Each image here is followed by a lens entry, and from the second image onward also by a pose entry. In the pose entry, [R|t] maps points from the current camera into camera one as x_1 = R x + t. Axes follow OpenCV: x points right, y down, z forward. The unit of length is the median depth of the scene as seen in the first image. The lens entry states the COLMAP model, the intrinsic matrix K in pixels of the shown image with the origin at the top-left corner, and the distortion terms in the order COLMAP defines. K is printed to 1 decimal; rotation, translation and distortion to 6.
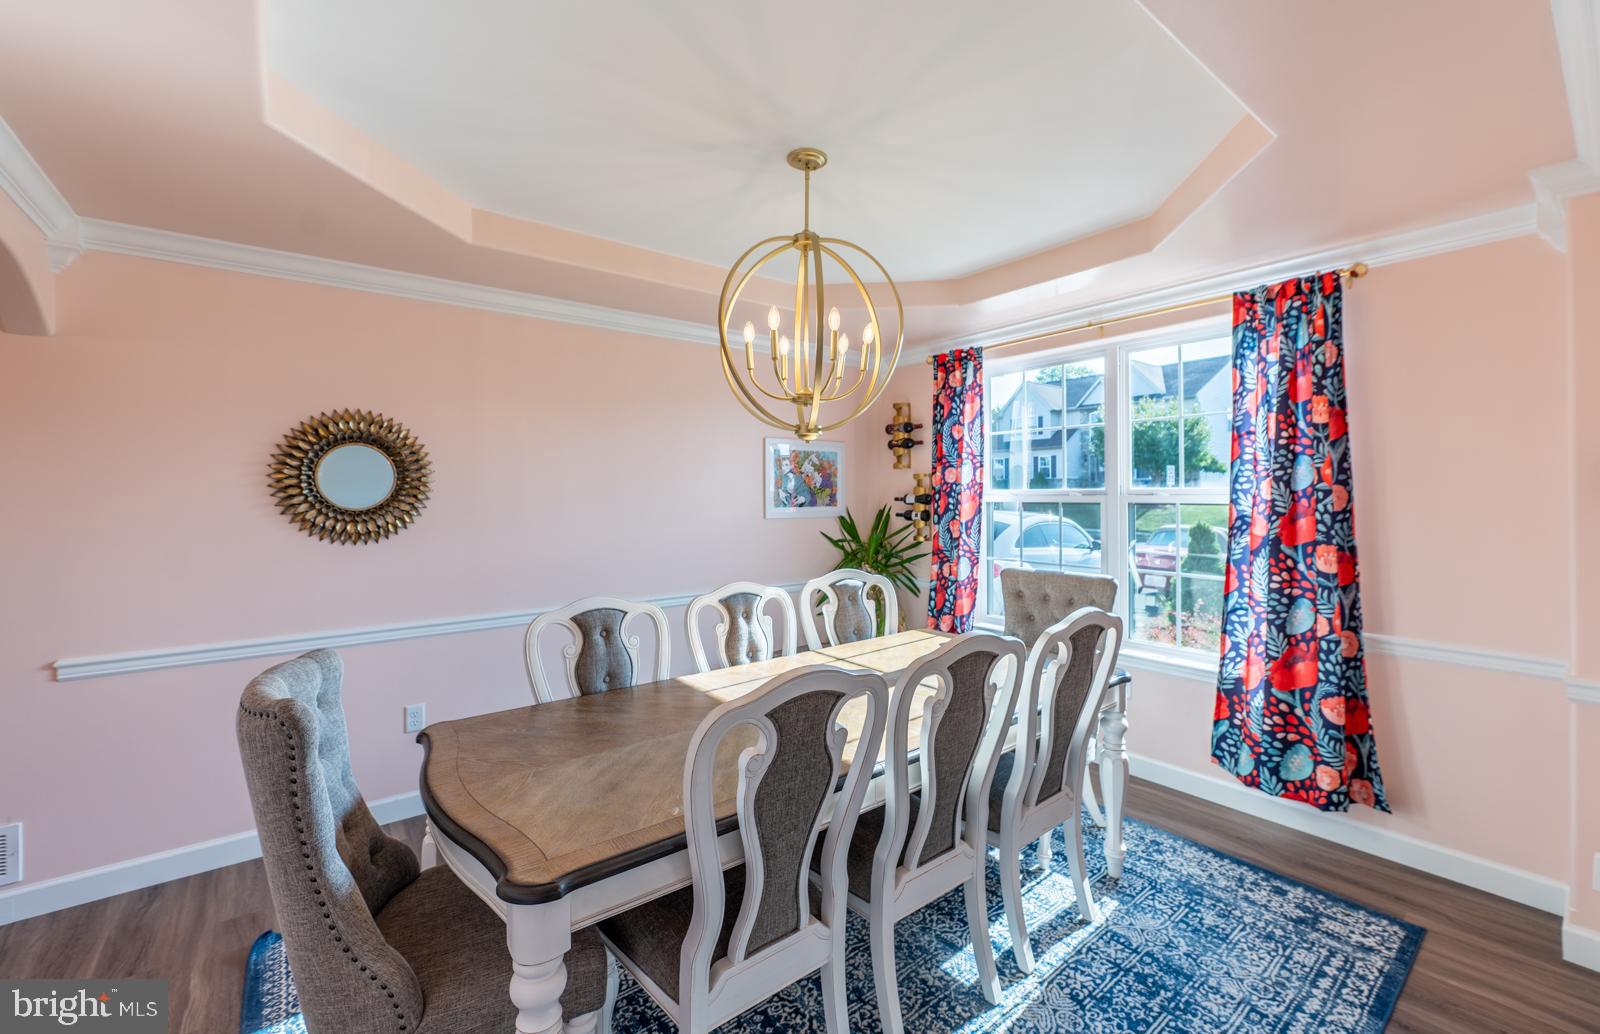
lens RADIAL K [[657.7, 0, 821.4], [0, 657.7, 491.6], [0, 0, 1]] dist [0.000087, -0.003190]
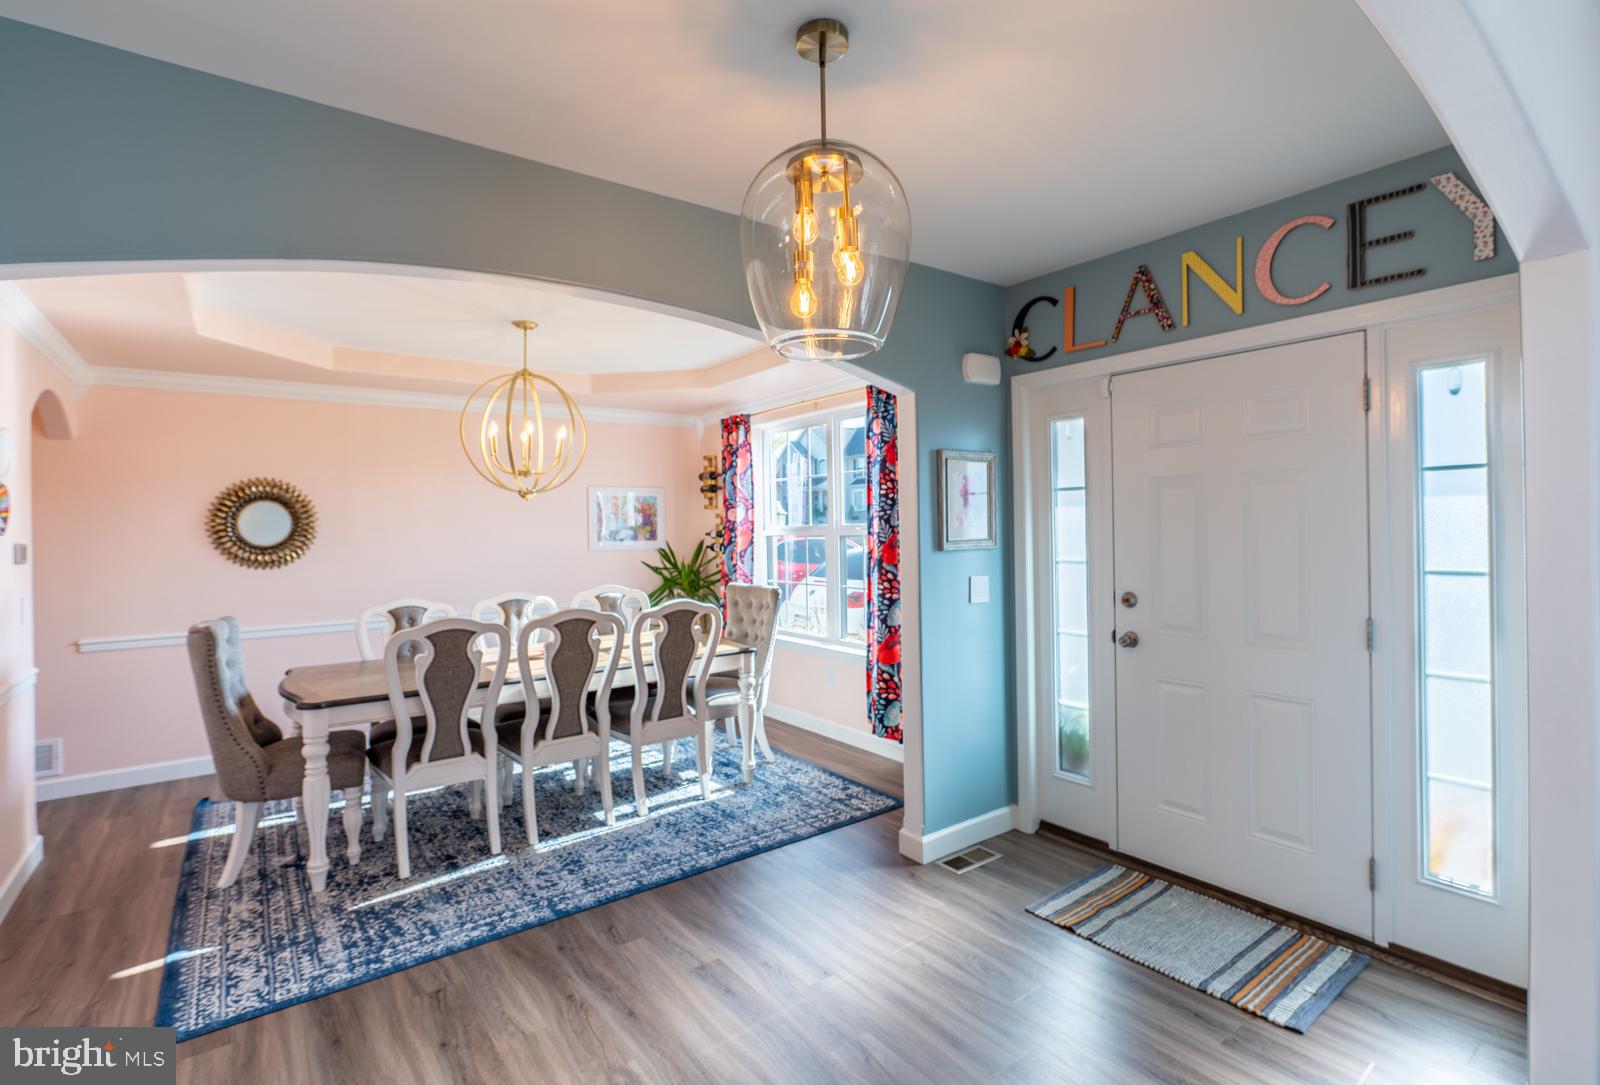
lens RADIAL K [[753.5, 0, 800.0], [0, 753.5, 526.7], [0, 0, 1]] dist [-0.003221, -0.000226]
pose [[0.998952, -0.011338, -0.044349, 0.565366], [0.011418, 0.999934, 0.001551, -0.004274], [0.044328, -0.002056, 0.999015, -0.630588]]
